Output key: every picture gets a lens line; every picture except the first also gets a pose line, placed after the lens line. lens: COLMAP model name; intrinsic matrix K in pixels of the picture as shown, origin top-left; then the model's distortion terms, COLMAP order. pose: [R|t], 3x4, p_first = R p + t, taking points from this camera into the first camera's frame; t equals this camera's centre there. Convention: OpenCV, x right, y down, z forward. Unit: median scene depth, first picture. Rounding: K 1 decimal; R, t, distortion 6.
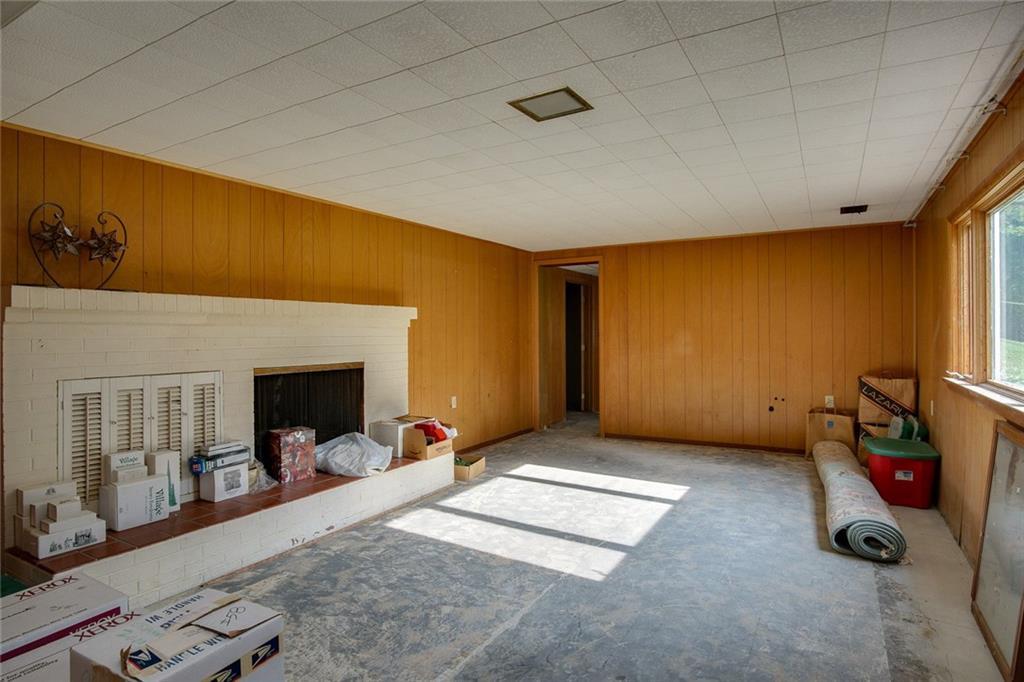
lens RADIAL K [[550.3, 0, 509.8], [0, 550.3, 334.9], [0, 0, 1]] dist [-0.000536, -0.000317]
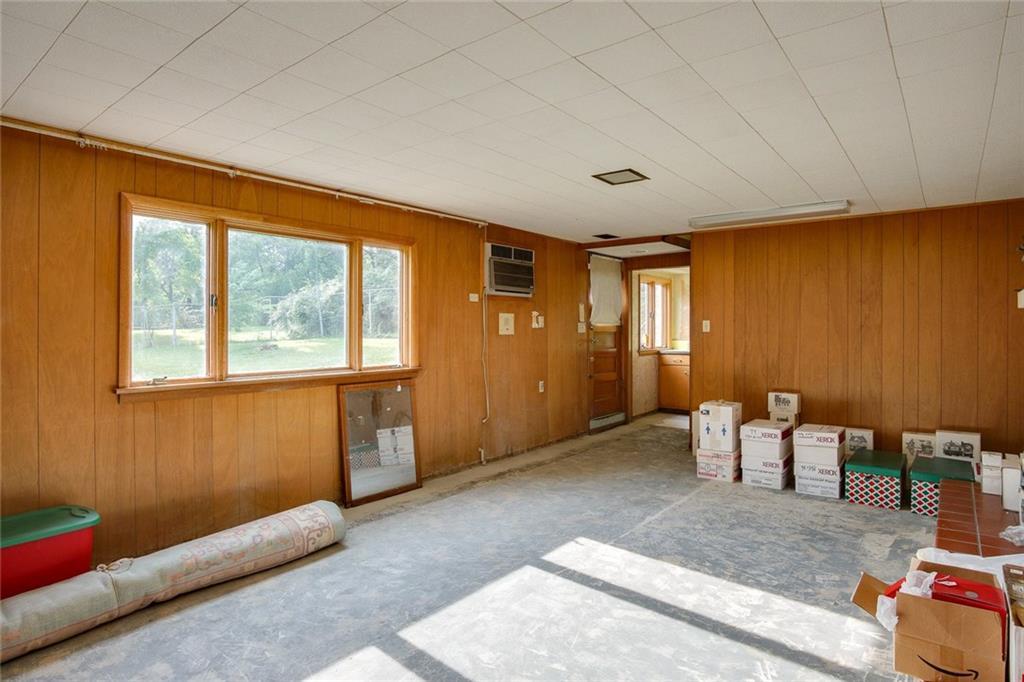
lens RADIAL K [[550.3, 0, 513.7], [0, 550.3, 333.6], [0, 0, 1]] dist [-0.000536, -0.000317]
pose [[-0.989454, 0.002199, 0.144834, 0.126345], [0.003945, 0.999923, 0.011770, -0.010868], [-0.144797, 0.012217, -0.989386, 2.077044]]
